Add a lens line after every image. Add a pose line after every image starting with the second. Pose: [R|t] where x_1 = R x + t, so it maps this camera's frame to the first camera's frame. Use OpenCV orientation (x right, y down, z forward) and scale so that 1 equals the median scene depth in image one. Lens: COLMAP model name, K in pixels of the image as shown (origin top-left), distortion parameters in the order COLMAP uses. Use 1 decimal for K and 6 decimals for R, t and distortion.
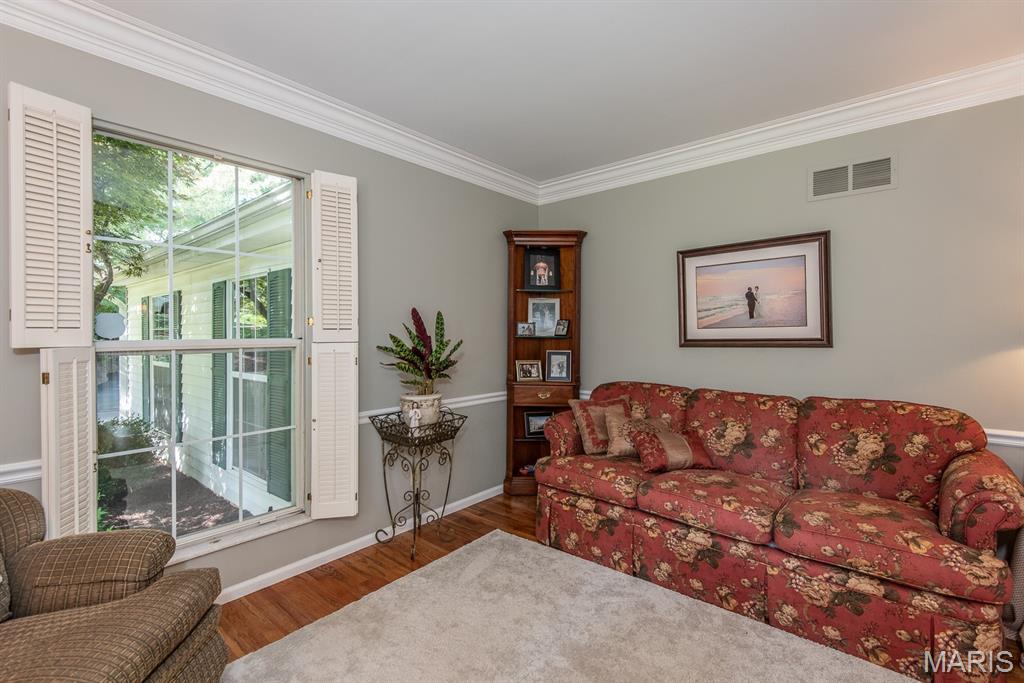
lens RADIAL K [[465.1, 0, 518.3], [0, 465.1, 335.3], [0, 0, 1]] dist [-0.000411, -0.000206]
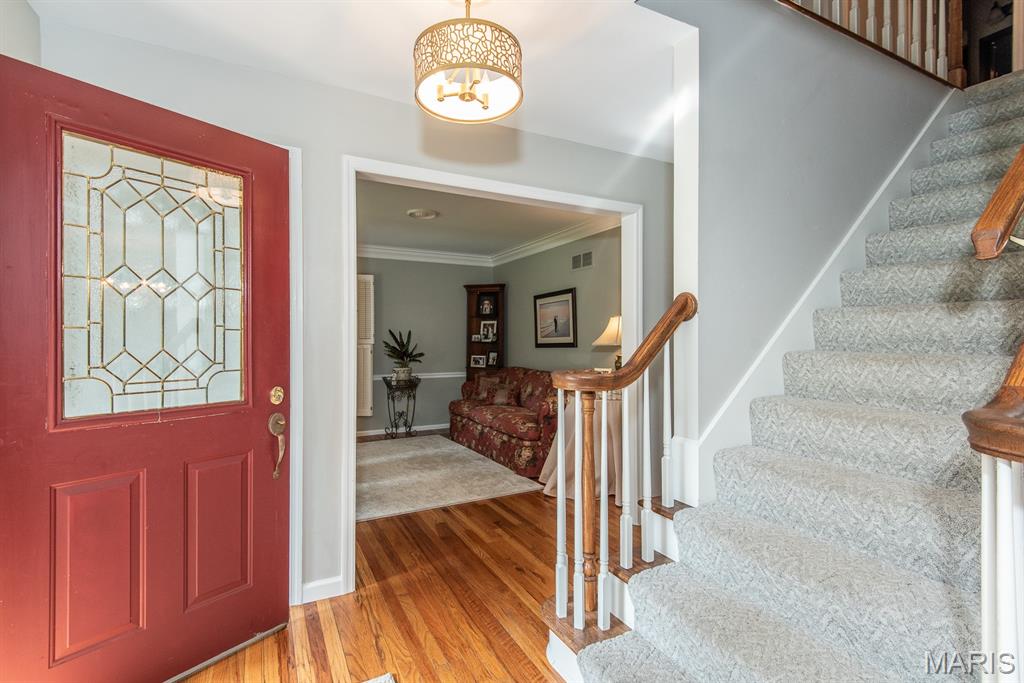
lens RADIAL K [[465.1, 0, 504.4], [0, 465.1, 342.4], [0, 0, 1]] dist [-0.000411, -0.000206]
pose [[0.929754, -0.000999, -0.368180, 0.798193], [0.001404, 0.999999, 0.000832, 0.002593], [0.368178, -0.001291, 0.929754, -0.663564]]
